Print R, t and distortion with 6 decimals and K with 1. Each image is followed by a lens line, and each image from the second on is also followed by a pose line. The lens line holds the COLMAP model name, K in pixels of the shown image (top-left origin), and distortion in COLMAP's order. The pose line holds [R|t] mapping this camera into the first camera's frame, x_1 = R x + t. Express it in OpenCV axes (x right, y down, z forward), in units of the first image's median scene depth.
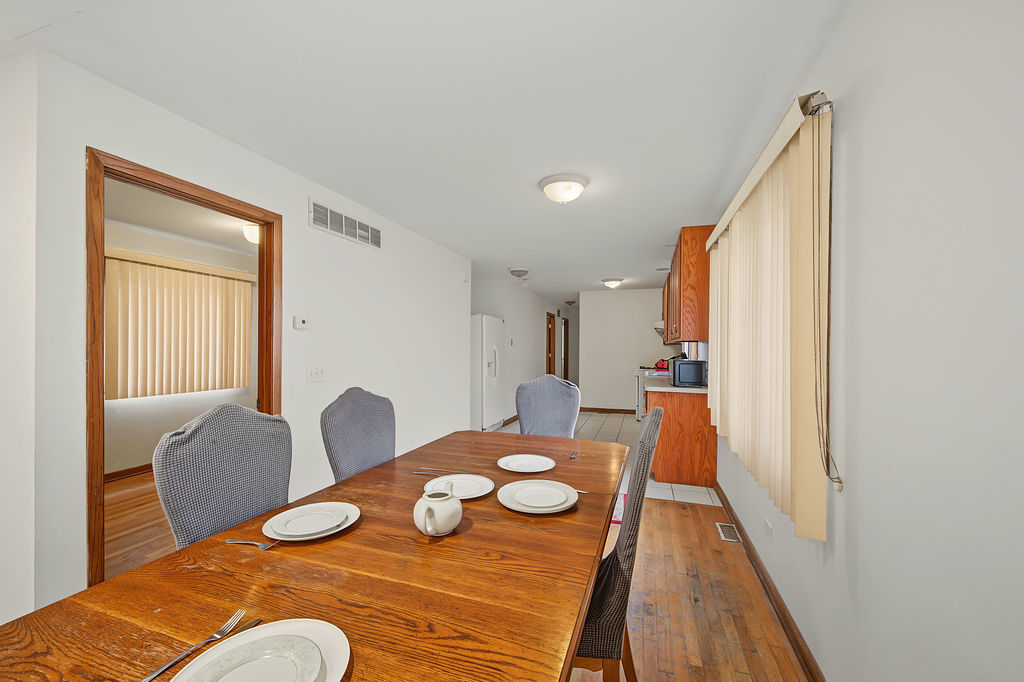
lens RADIAL K [[405.3, 0, 516.5], [0, 405.3, 340.8], [0, 0, 1]] dist [0.011511, 0.000057]
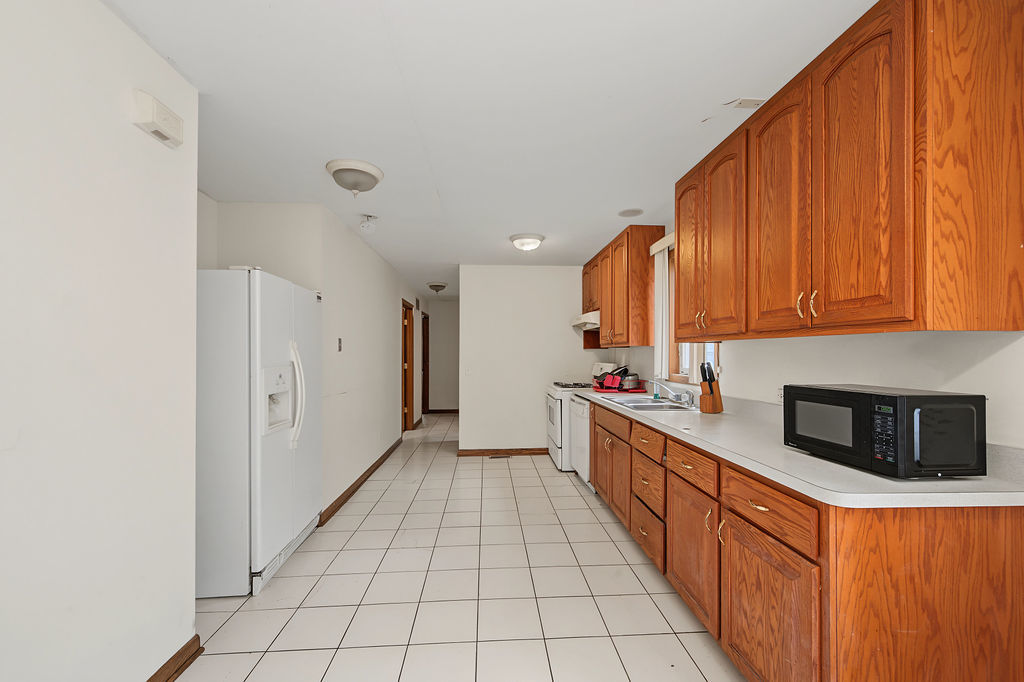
lens RADIAL K [[405.3, 0, 516.4], [0, 405.3, 347.7], [0, 0, 1]] dist [0.011511, 0.000057]
pose [[0.928019, -0.001799, 0.372529, 0.004230], [0.000488, 0.999993, 0.003613, 0.007127], [-0.372533, -0.003172, 0.928014, 0.528799]]
